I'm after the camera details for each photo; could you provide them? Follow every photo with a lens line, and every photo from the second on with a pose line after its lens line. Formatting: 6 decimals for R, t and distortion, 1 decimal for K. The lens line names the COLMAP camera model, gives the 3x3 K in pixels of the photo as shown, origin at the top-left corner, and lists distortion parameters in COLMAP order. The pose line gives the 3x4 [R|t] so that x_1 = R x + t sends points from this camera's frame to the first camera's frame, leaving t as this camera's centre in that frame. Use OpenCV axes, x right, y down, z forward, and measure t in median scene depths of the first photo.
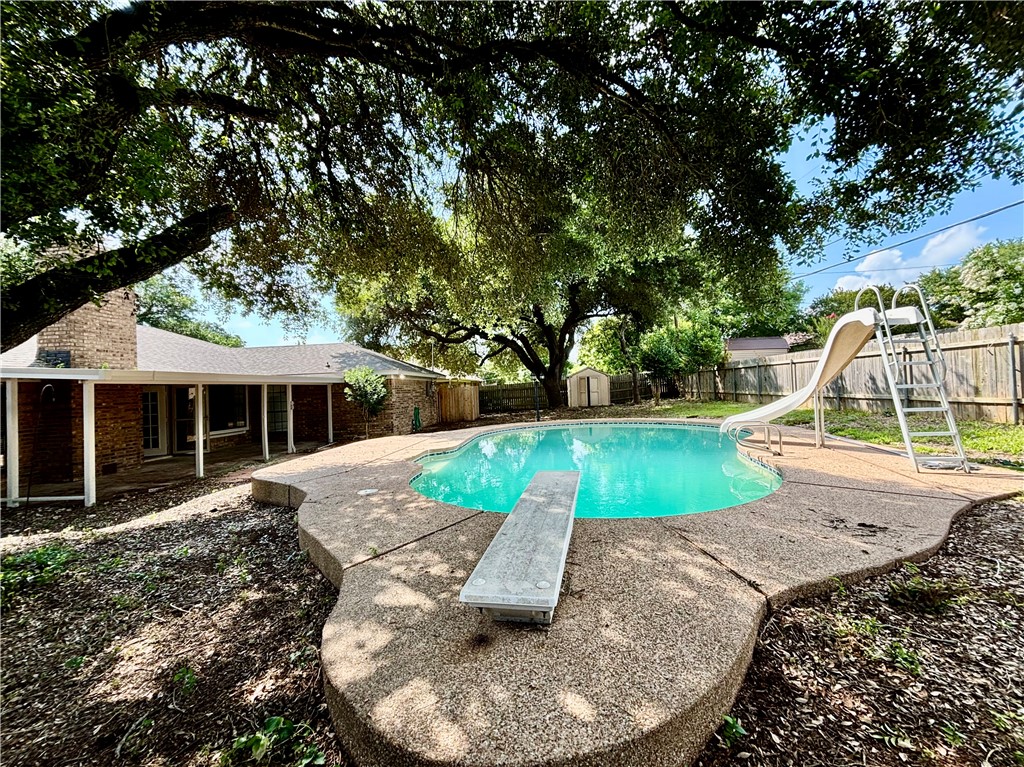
lens RADIAL K [[411.6, 0, 502.1], [0, 411.6, 383.6], [0, 0, 1]] dist [-0.001046, -0.000117]
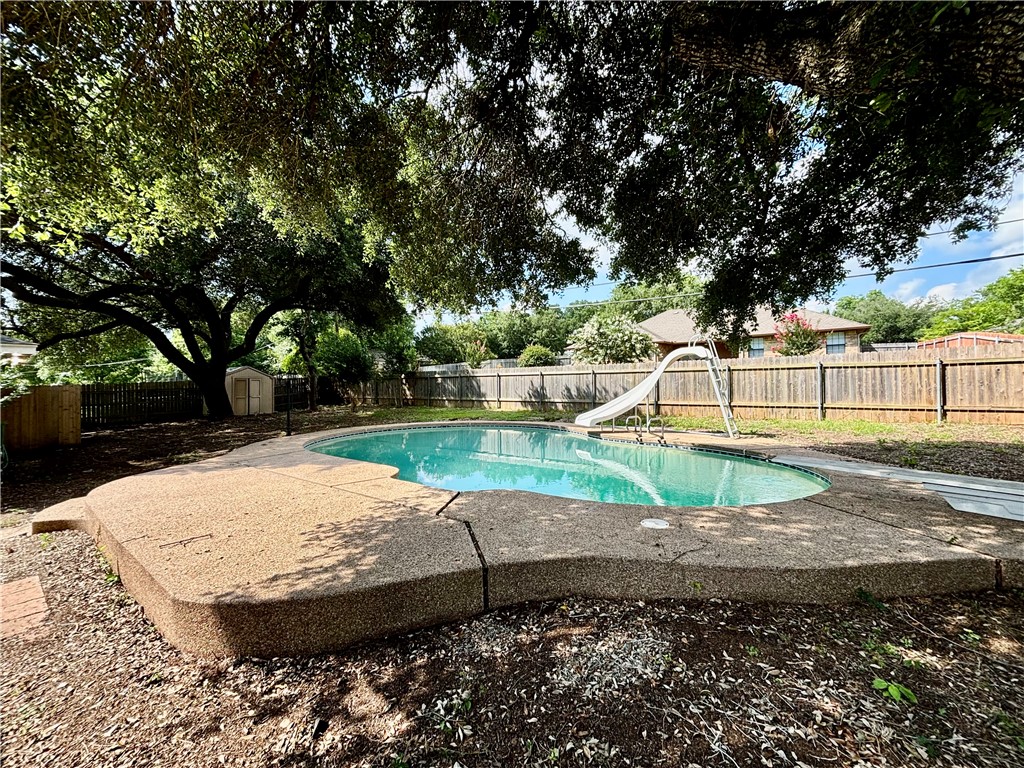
lens RADIAL K [[411.6, 0, 502.1], [0, 411.6, 384.1], [0, 0, 1]] dist [-0.001046, -0.000117]
pose [[0.533537, 0.035091, 0.845048, -0.556665], [-0.018845, 0.999384, -0.029602, 0.021632], [-0.845566, -0.000131, 0.533870, 0.431693]]
